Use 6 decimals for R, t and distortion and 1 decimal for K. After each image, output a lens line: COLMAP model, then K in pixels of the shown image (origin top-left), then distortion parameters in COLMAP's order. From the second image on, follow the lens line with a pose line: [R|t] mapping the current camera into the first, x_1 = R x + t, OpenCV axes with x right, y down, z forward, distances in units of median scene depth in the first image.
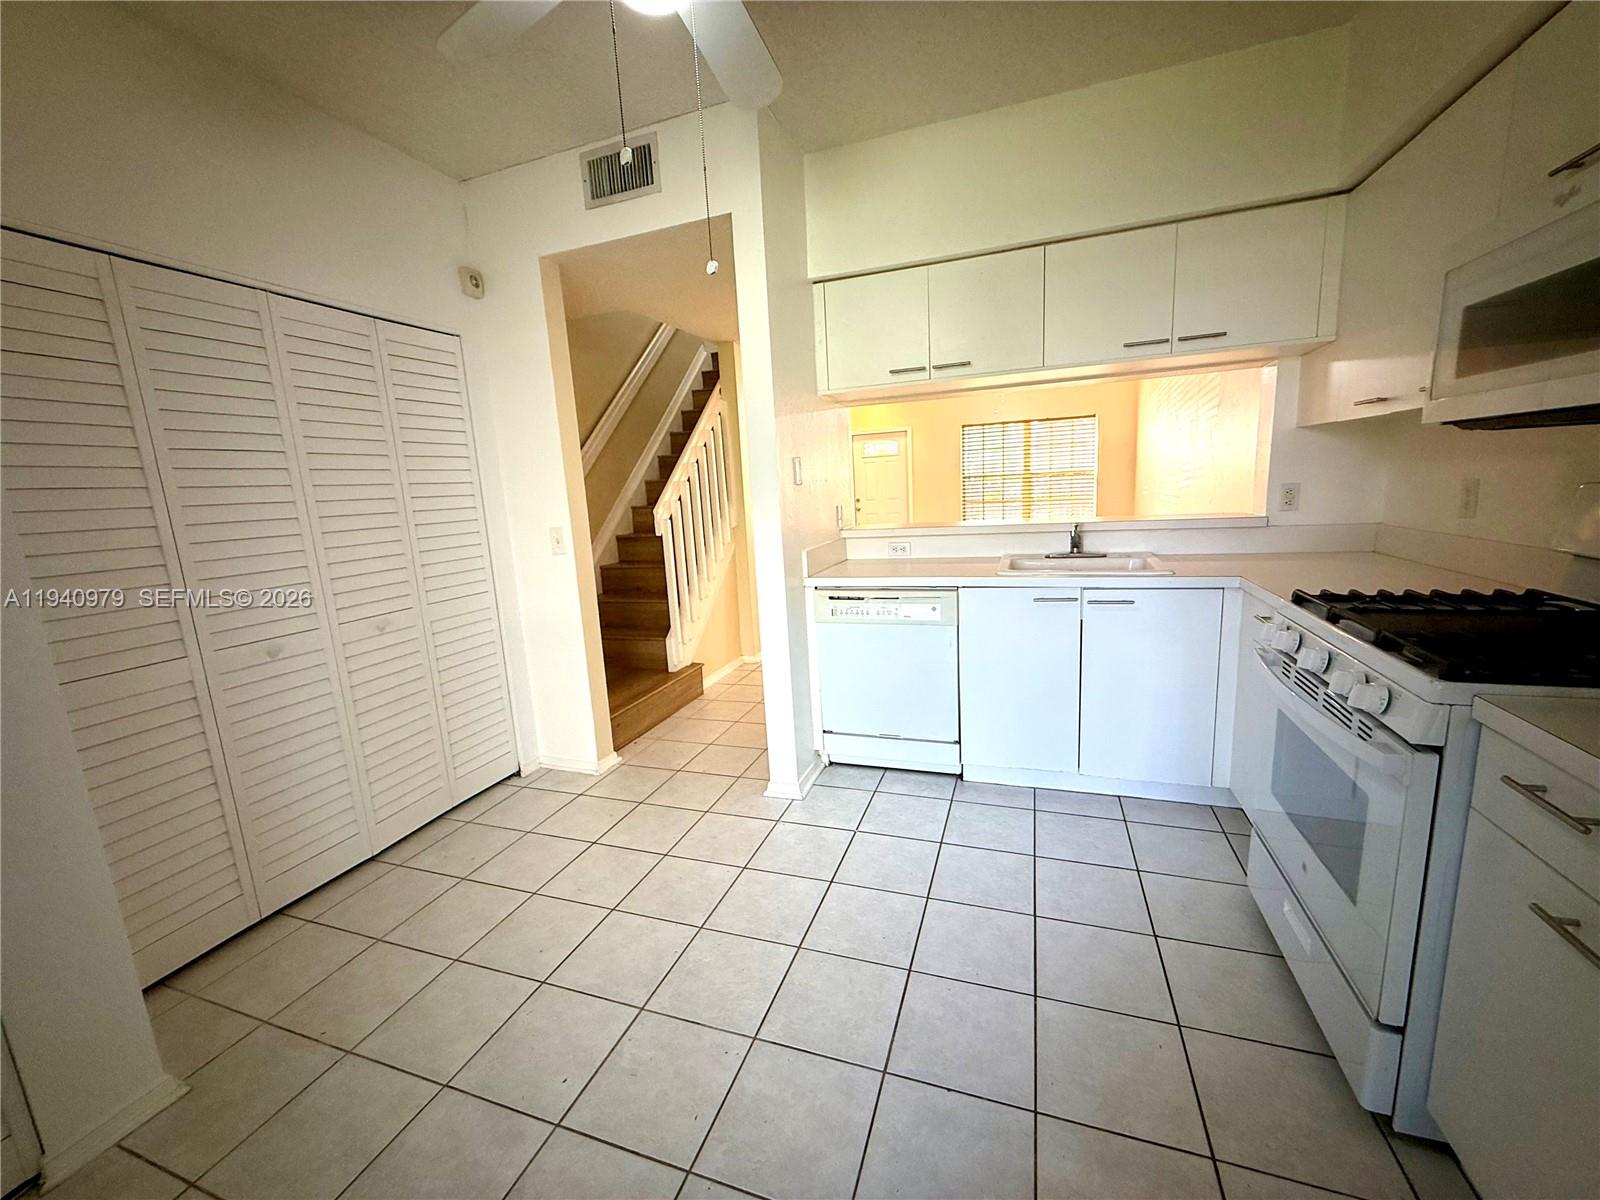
lens RADIAL K [[638.3, 0, 799.4], [0, 638.3, 601.9], [0, 0, 1]] dist [-0.002860, 0.001154]
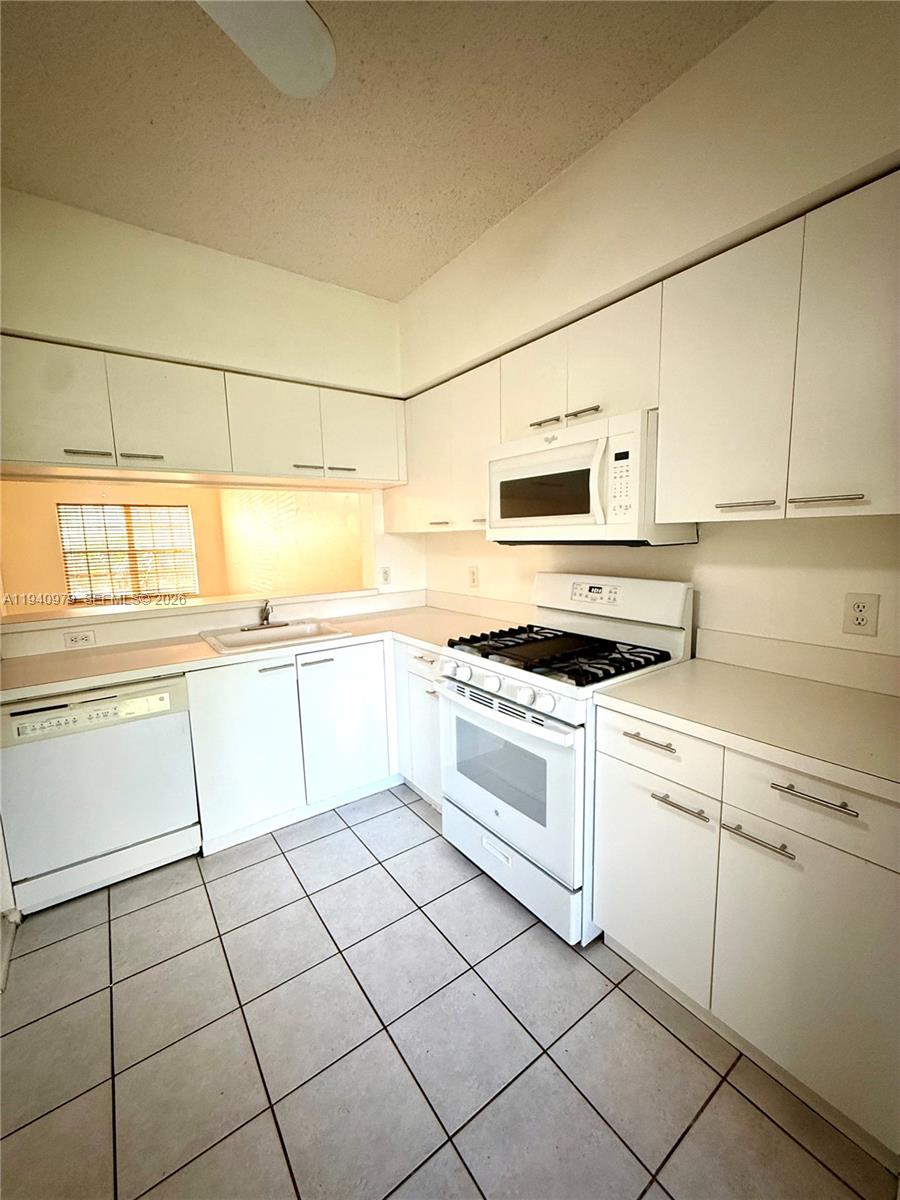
lens RADIAL K [[478.7, 0, 449.5], [0, 478.7, 599.1], [0, 0, 1]] dist [-0.002860, 0.001154]
pose [[0.565452, -0.067346, 0.822027, -0.132007], [0.142605, 0.989633, -0.017017, -0.064909], [-0.812359, 0.126848, 0.569194, 0.202658]]
